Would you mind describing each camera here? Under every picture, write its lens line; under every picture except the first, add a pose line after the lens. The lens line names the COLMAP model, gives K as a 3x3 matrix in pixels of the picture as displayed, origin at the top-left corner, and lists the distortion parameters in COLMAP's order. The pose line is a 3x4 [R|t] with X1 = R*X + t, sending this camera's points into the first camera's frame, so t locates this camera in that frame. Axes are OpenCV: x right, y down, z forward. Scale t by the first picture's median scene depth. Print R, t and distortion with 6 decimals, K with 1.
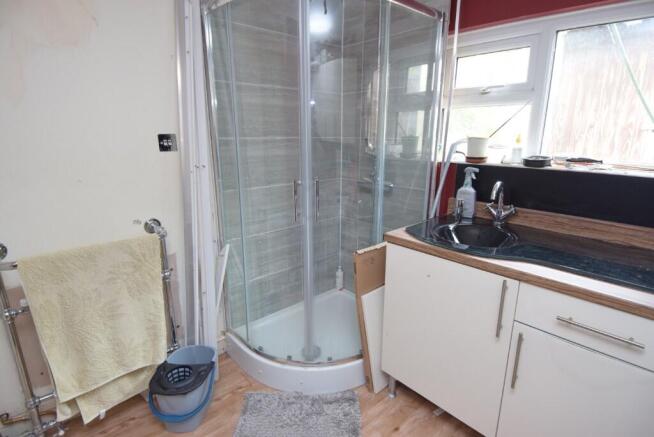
lens RADIAL K [[341.3, 0, 332.7], [0, 341.3, 217.2], [0, 0, 1]] dist [0.037786, -0.048247]
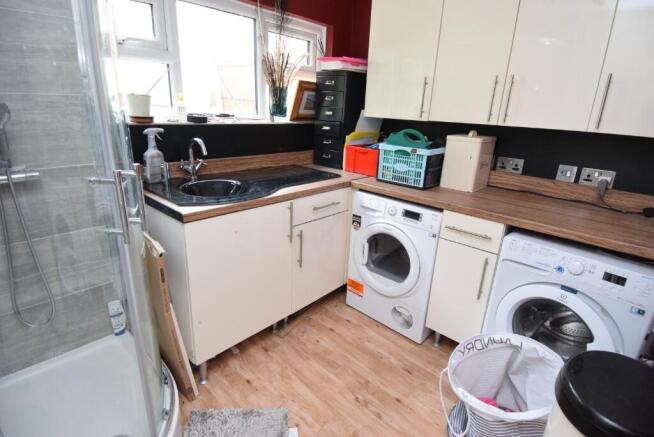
lens RADIAL K [[341.3, 0, 332.7], [0, 341.3, 217.2], [0, 0, 1]] dist [0.037786, -0.048247]
pose [[-0.100026, -0.322855, 0.941148, -0.686798], [0.190338, 0.922214, 0.336589, -0.162576], [-0.976610, 0.212803, -0.030794, 0.679916]]
